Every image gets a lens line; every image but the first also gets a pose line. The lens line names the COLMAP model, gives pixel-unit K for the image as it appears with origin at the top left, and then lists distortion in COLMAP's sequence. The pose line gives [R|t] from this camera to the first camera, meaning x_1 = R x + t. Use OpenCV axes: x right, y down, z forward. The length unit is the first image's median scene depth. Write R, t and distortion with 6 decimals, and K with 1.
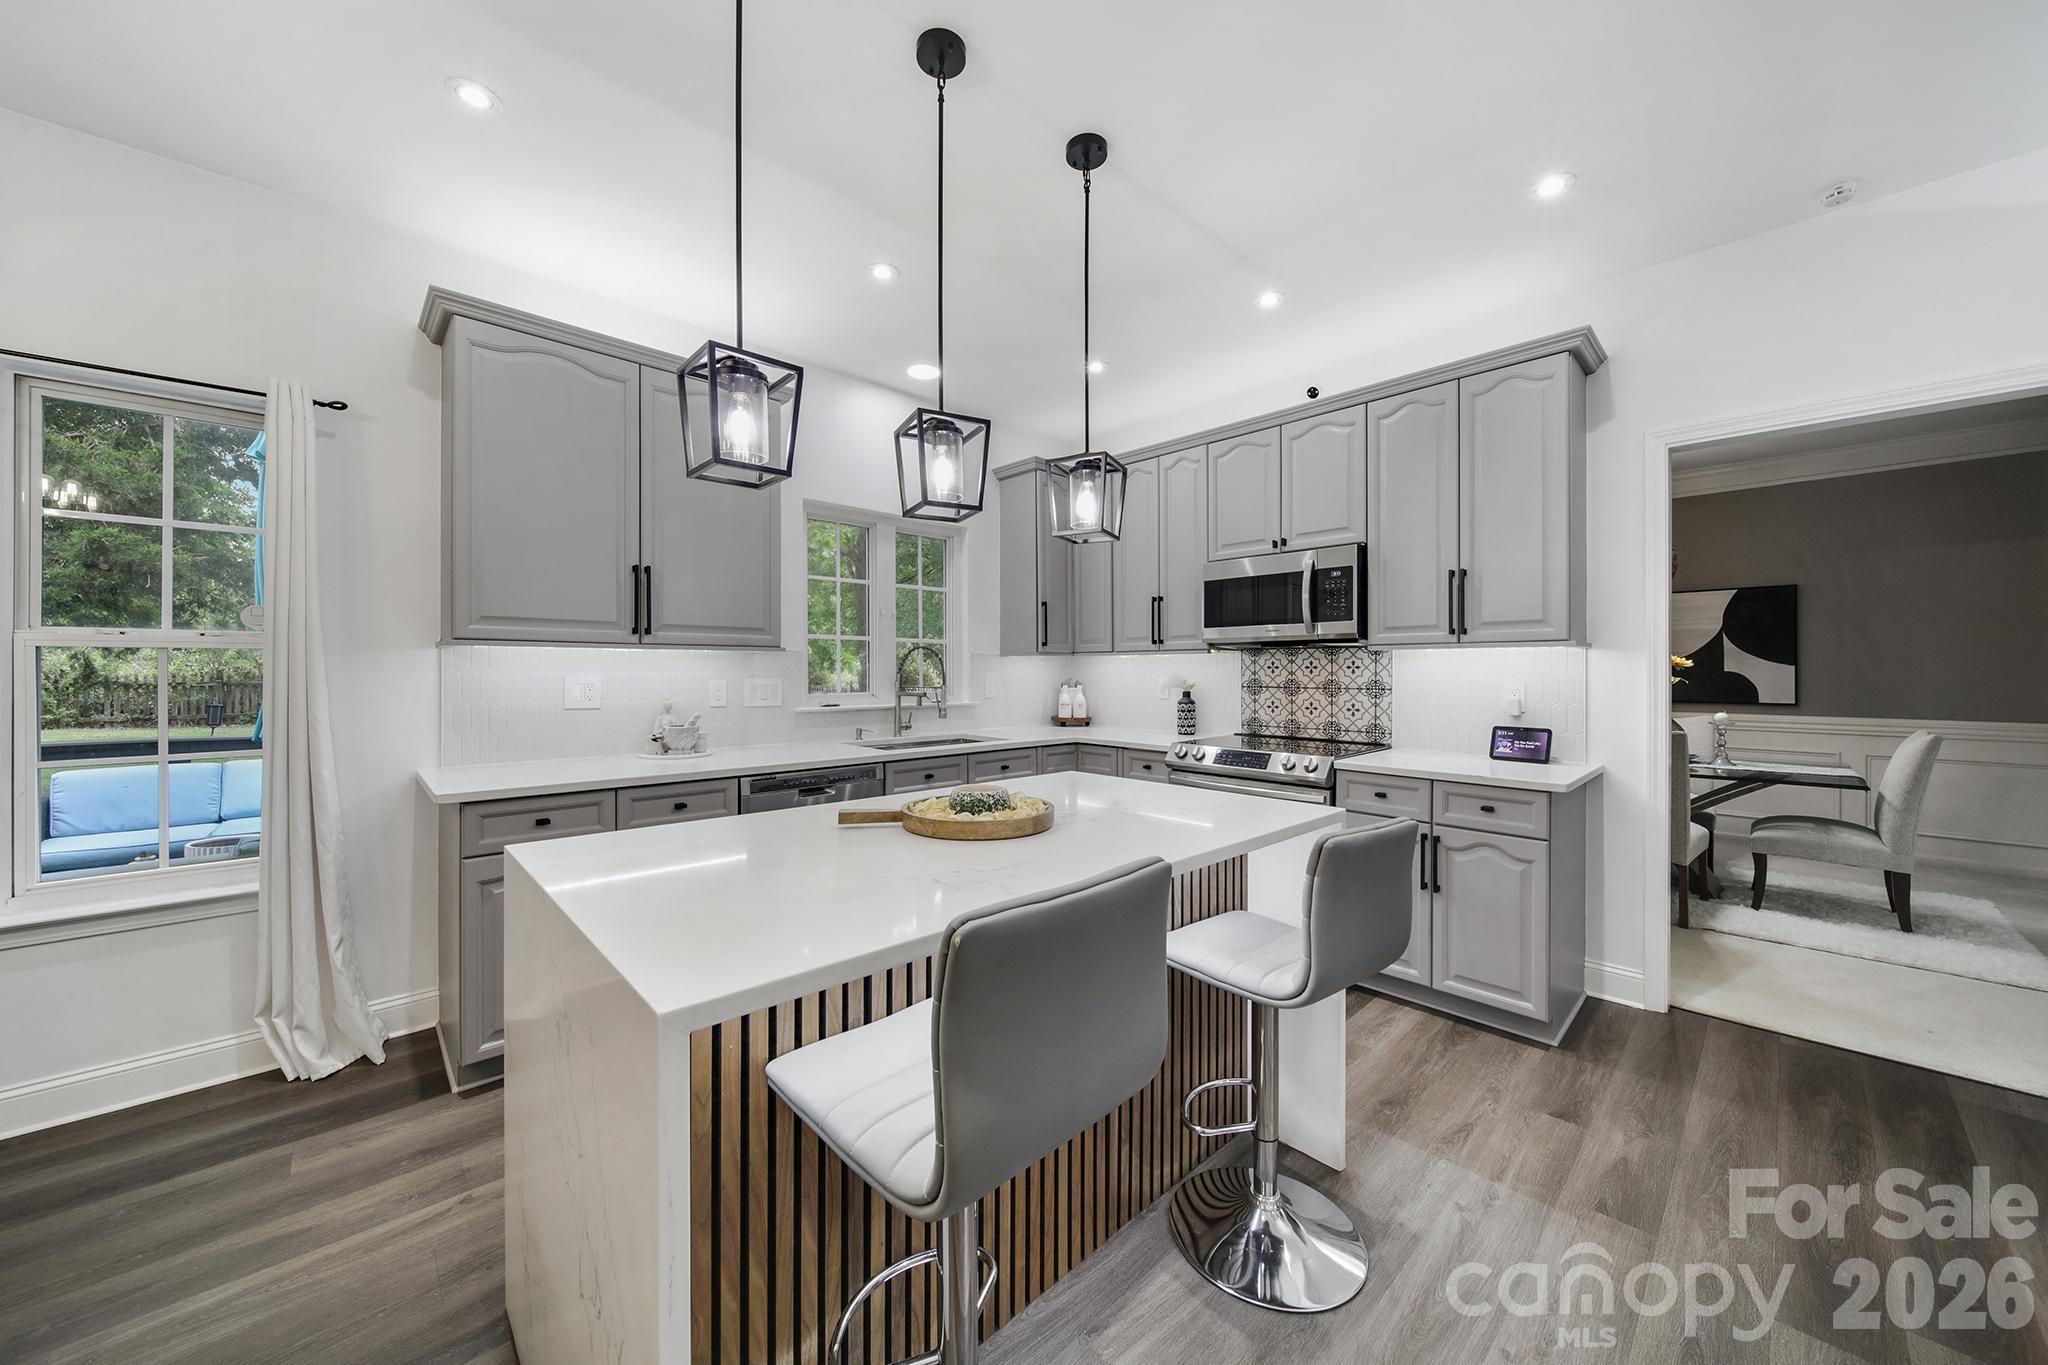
lens RADIAL K [[725.2, 0, 1023.7], [0, 725.2, 669.6], [0, 0, 1]] dist [-0.003104, -0.000756]
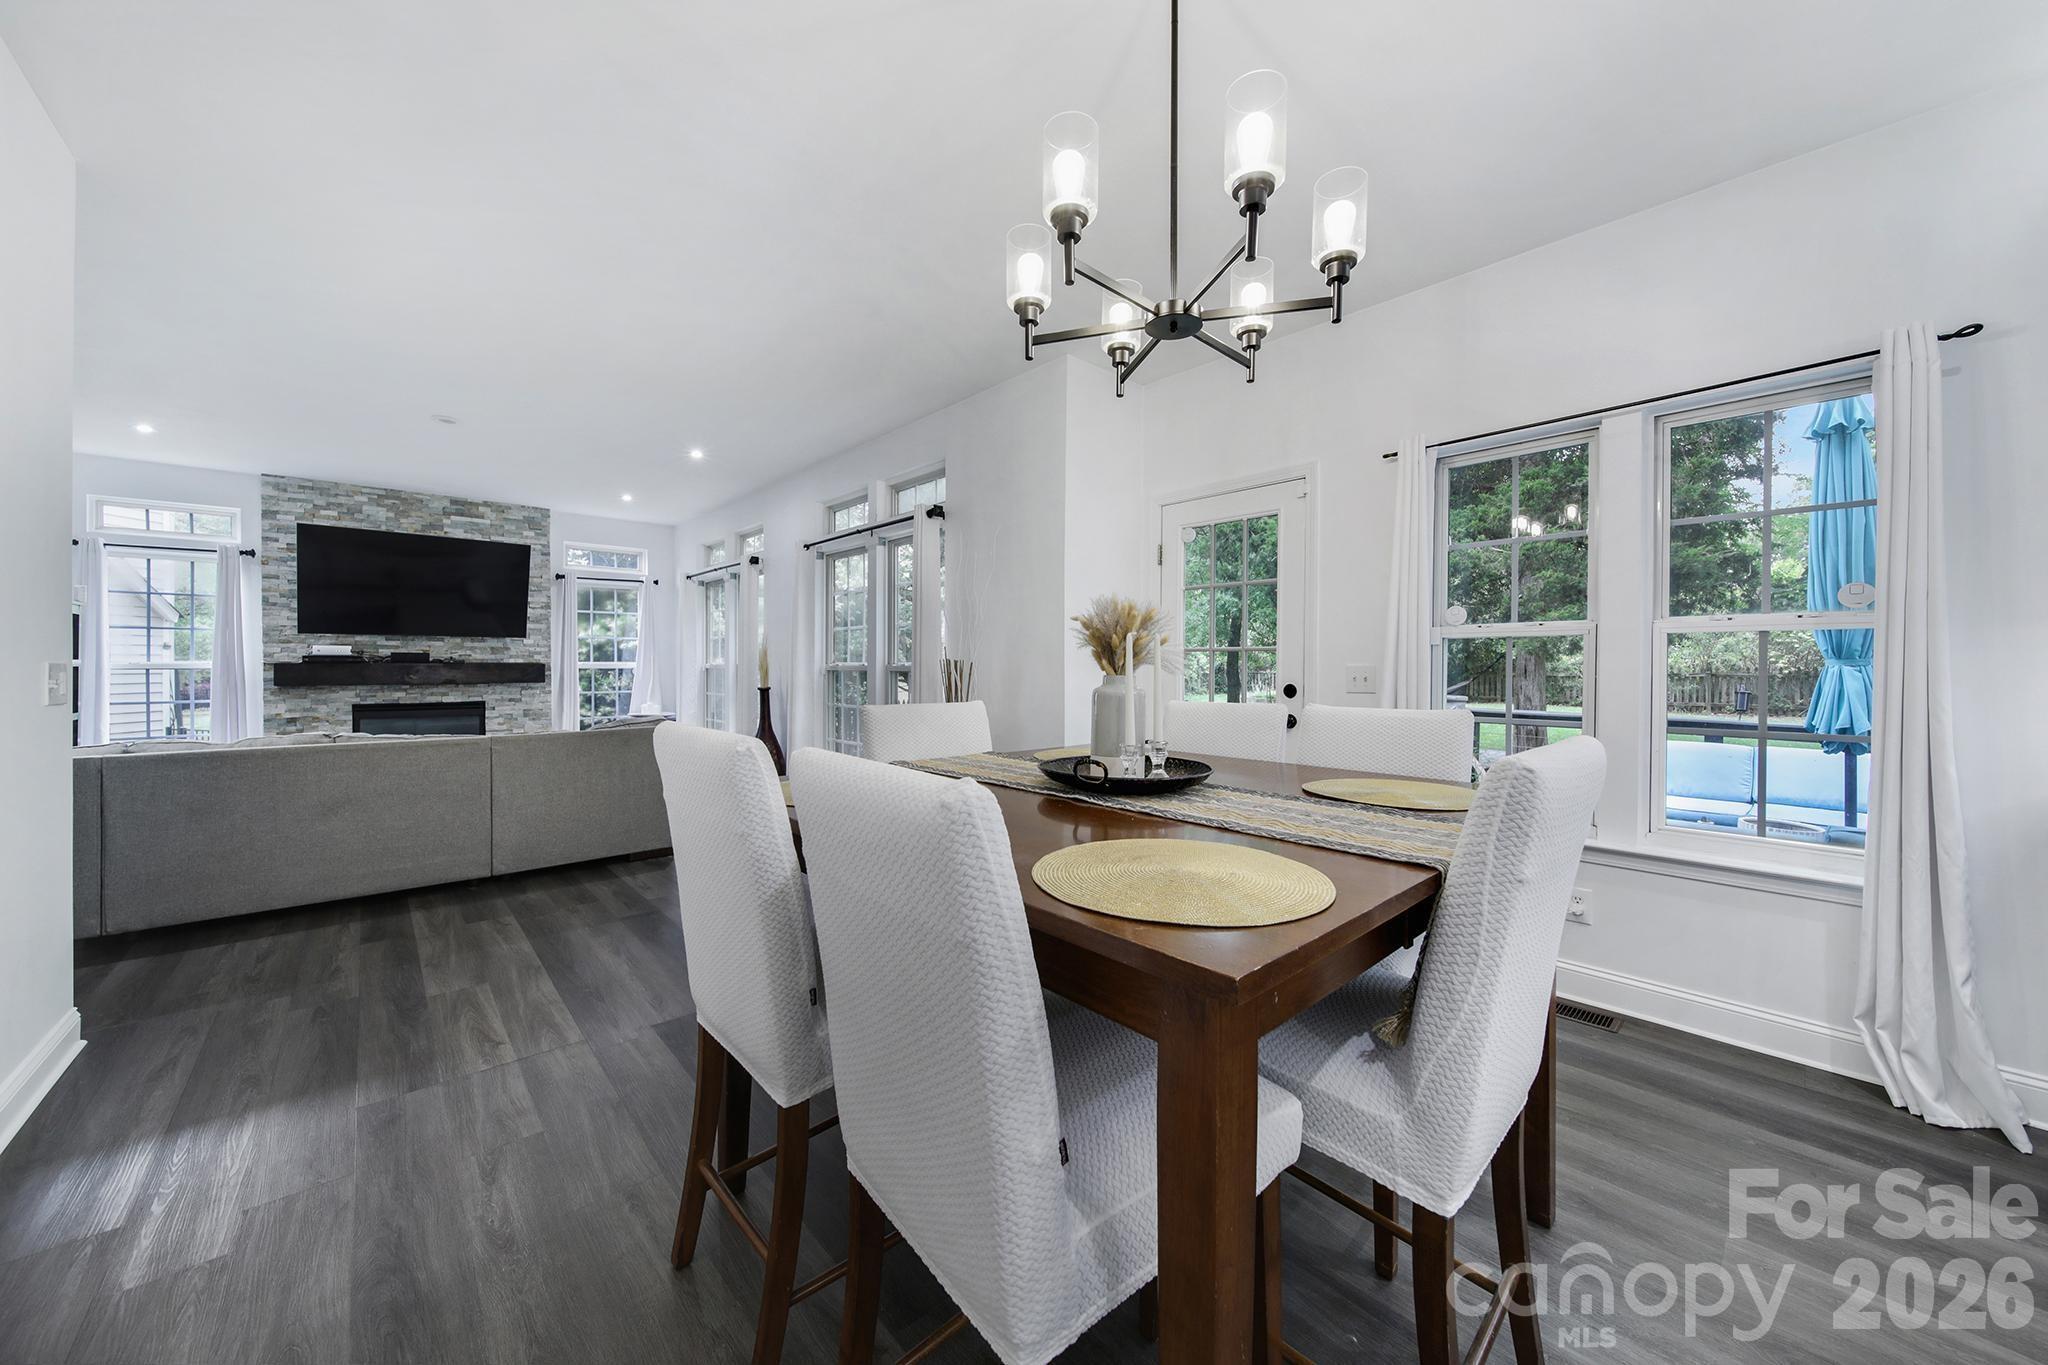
lens RADIAL K [[725.2, 0, 1024.0], [0, 725.2, 666.4], [0, 0, 1]] dist [-0.003104, -0.000756]
pose [[-0.018938, 0.004178, -0.999812, -0.070832], [0.000176, 0.999991, 0.004176, 0.011782], [0.999821, -0.000097, -0.018939, -0.049921]]
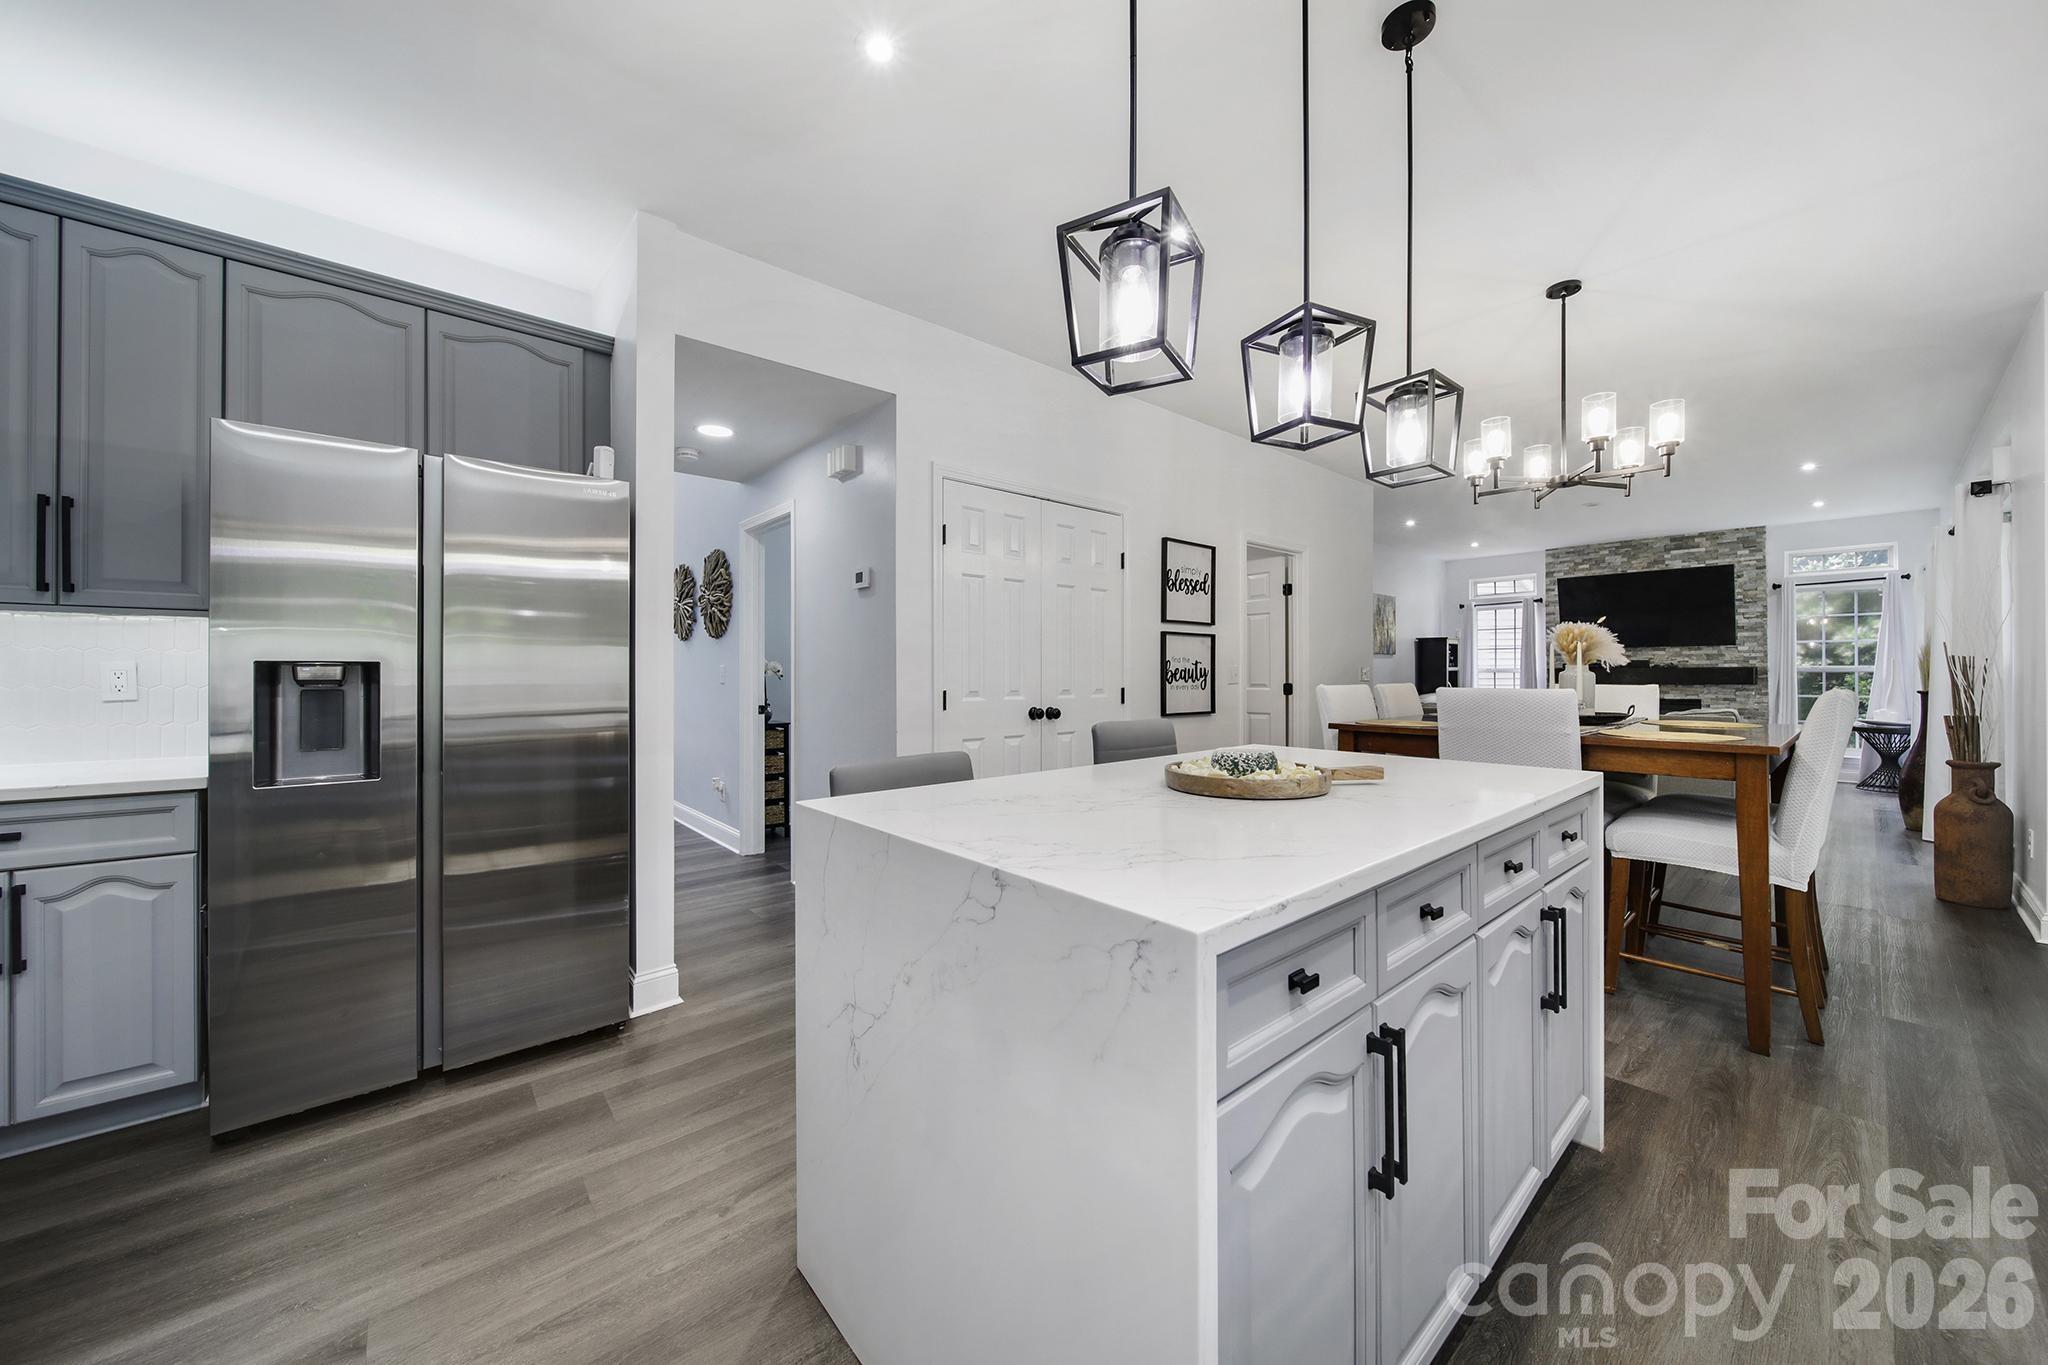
lens RADIAL K [[725.2, 0, 1020.6], [0, 725.2, 671.8], [0, 0, 1]] dist [-0.003104, -0.000756]
pose [[-0.998516, 0.002144, 0.054411, 0.090771], [0.001927, 0.999990, -0.004046, 0.031450], [-0.054419, -0.003935, -0.998510, 1.000114]]
